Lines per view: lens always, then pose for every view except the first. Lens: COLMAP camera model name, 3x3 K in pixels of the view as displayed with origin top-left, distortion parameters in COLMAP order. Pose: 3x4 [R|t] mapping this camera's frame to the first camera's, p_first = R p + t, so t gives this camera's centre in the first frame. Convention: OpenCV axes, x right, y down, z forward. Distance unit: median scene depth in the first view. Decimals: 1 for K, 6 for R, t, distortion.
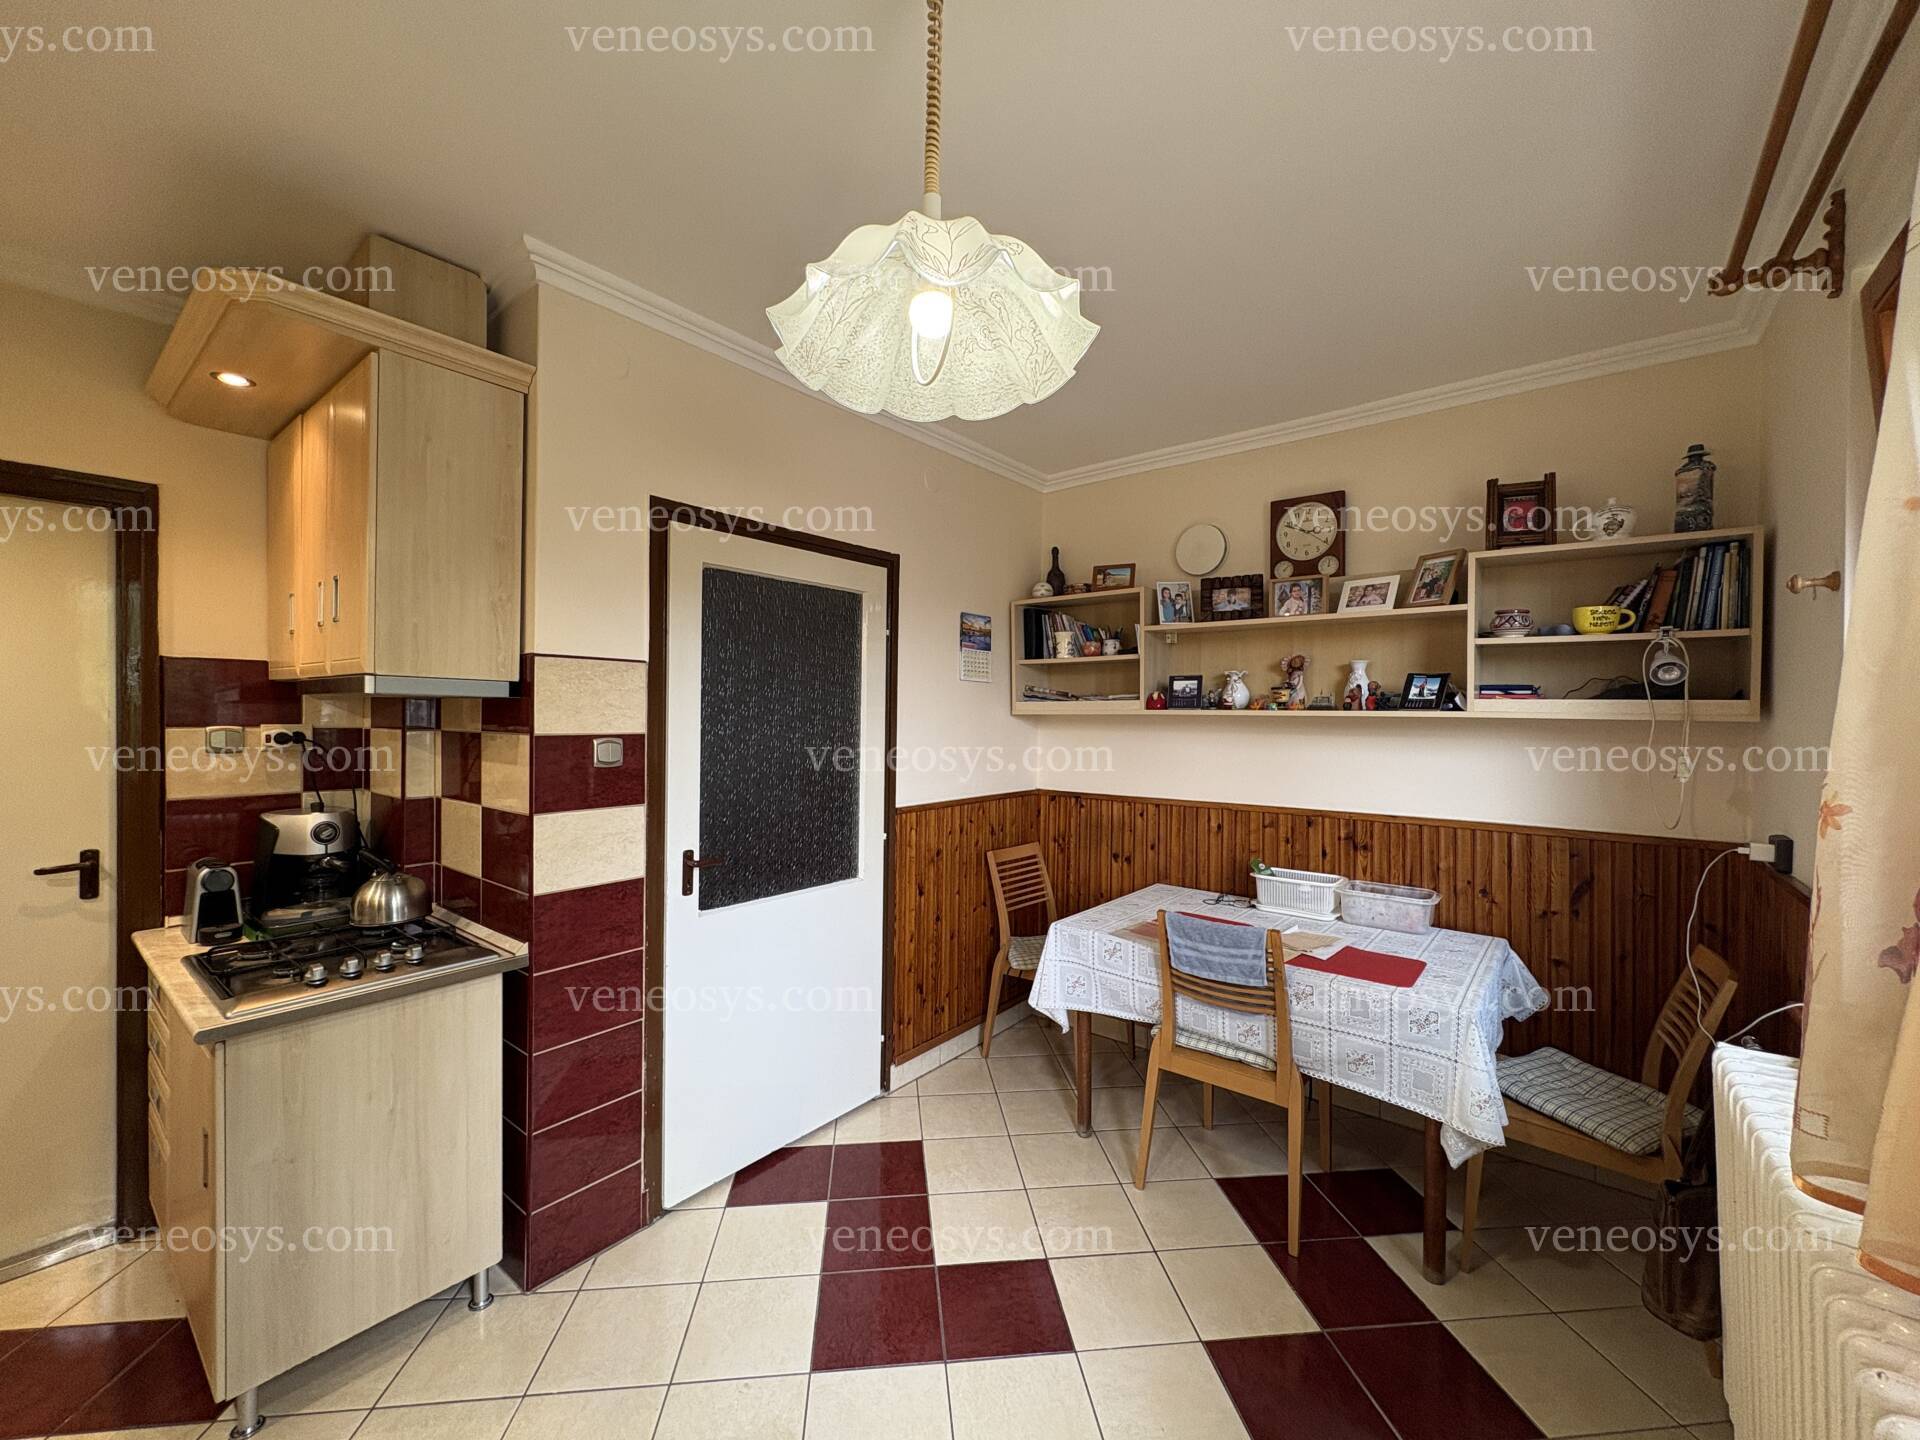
lens RADIAL K [[762.5, 0, 959.8], [0, 762.5, 718.7], [0, 0, 1]] dist [0.003385, 0.000147]
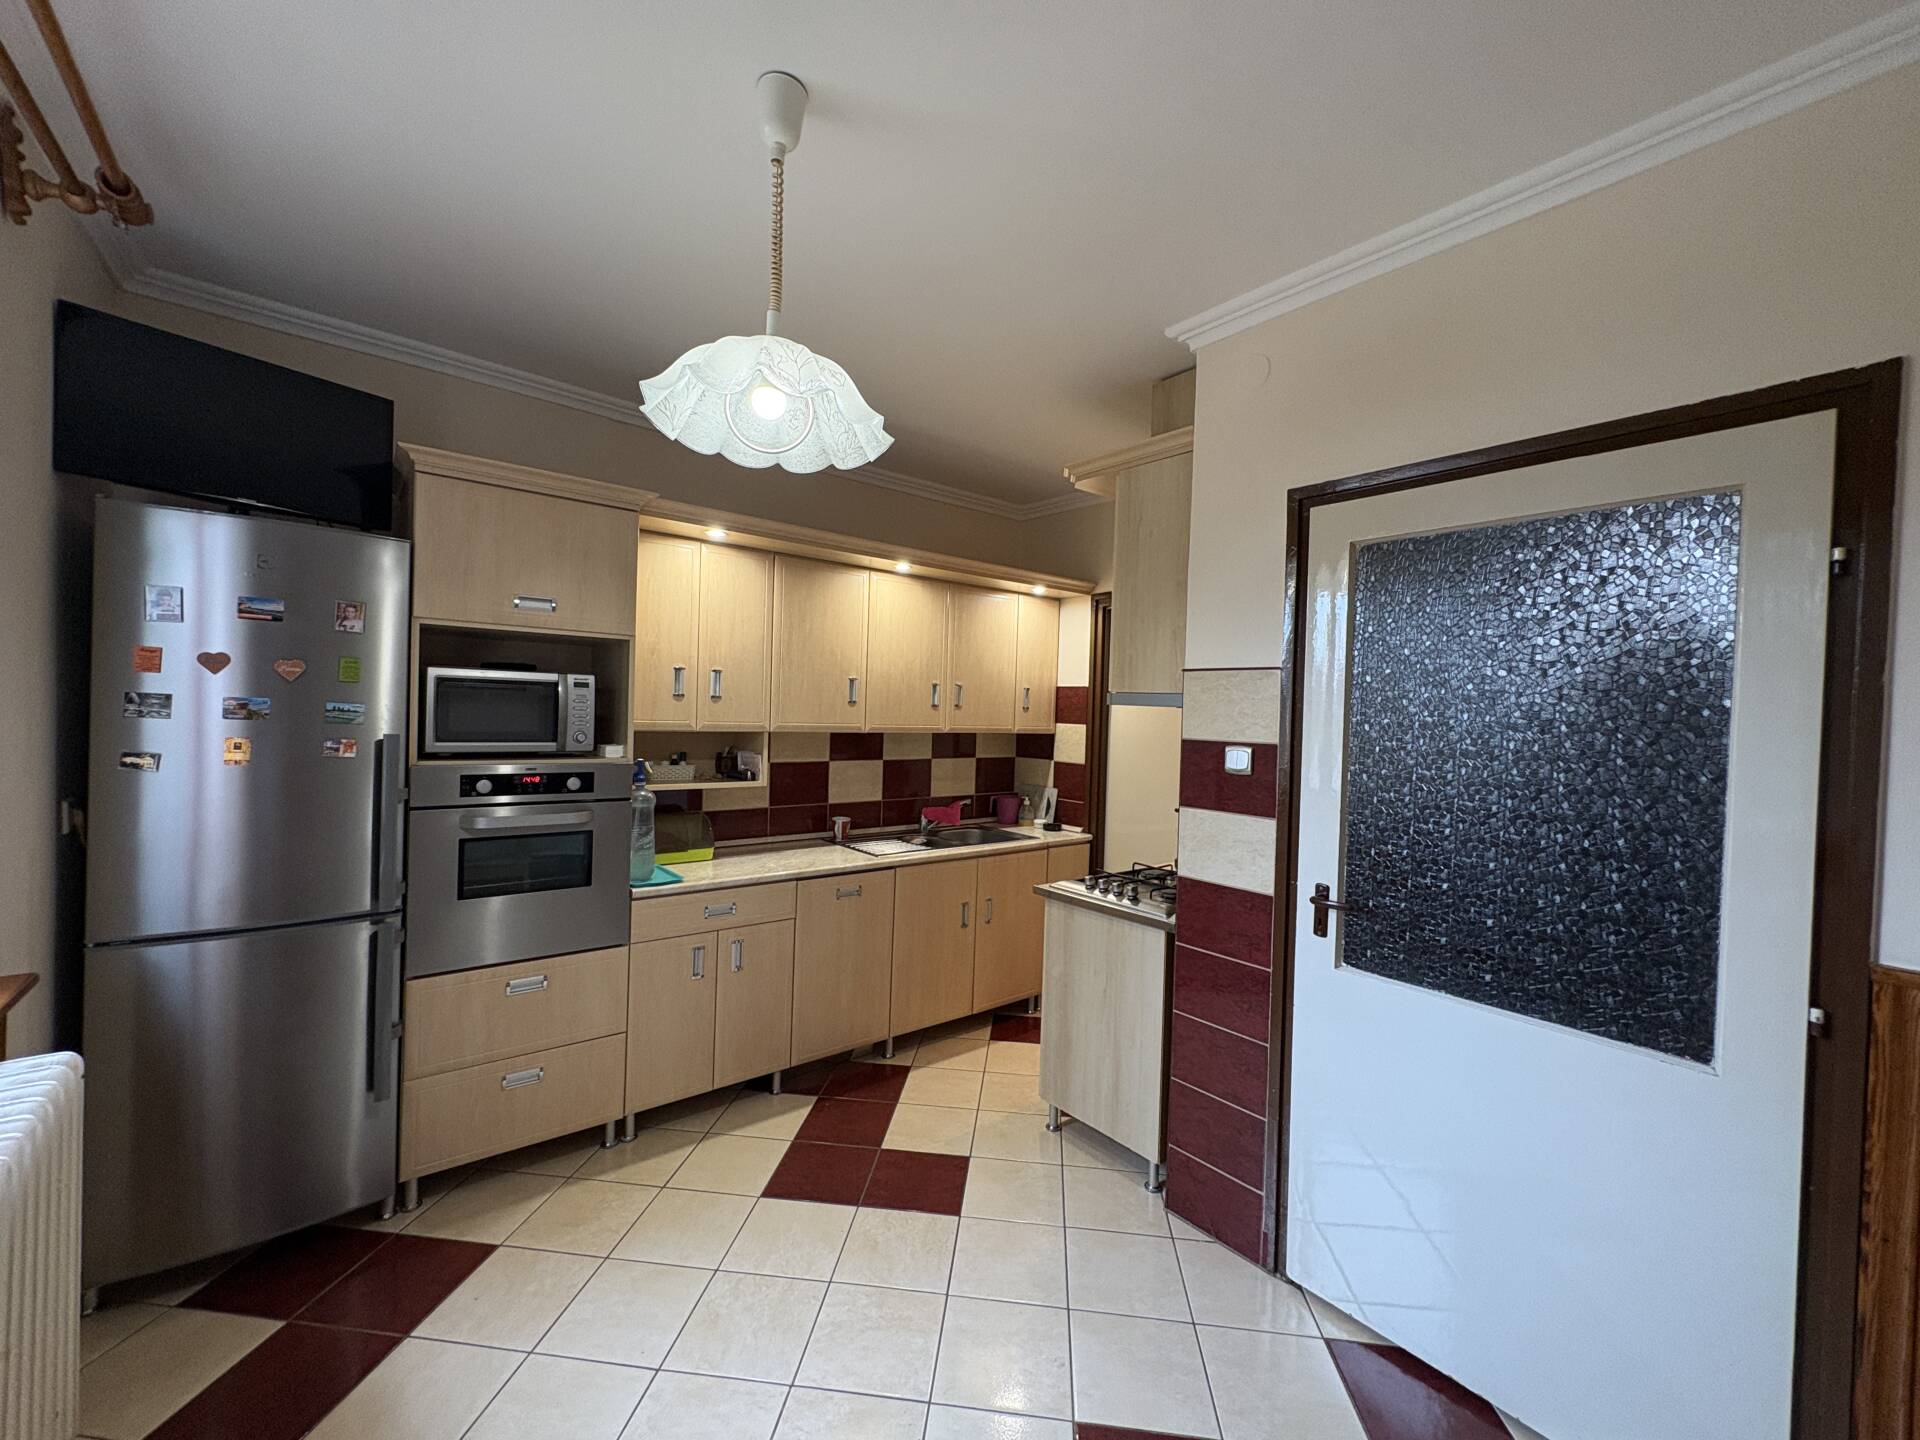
lens RADIAL K [[762.5, 0, 958.0], [0, 762.5, 714.5], [0, 0, 1]] dist [0.003385, 0.000147]
pose [[-0.210077, -0.003449, -0.977679, 0.594638], [-0.037422, 0.999289, 0.004516, -0.006970], [0.976968, 0.037535, -0.210057, 0.810866]]
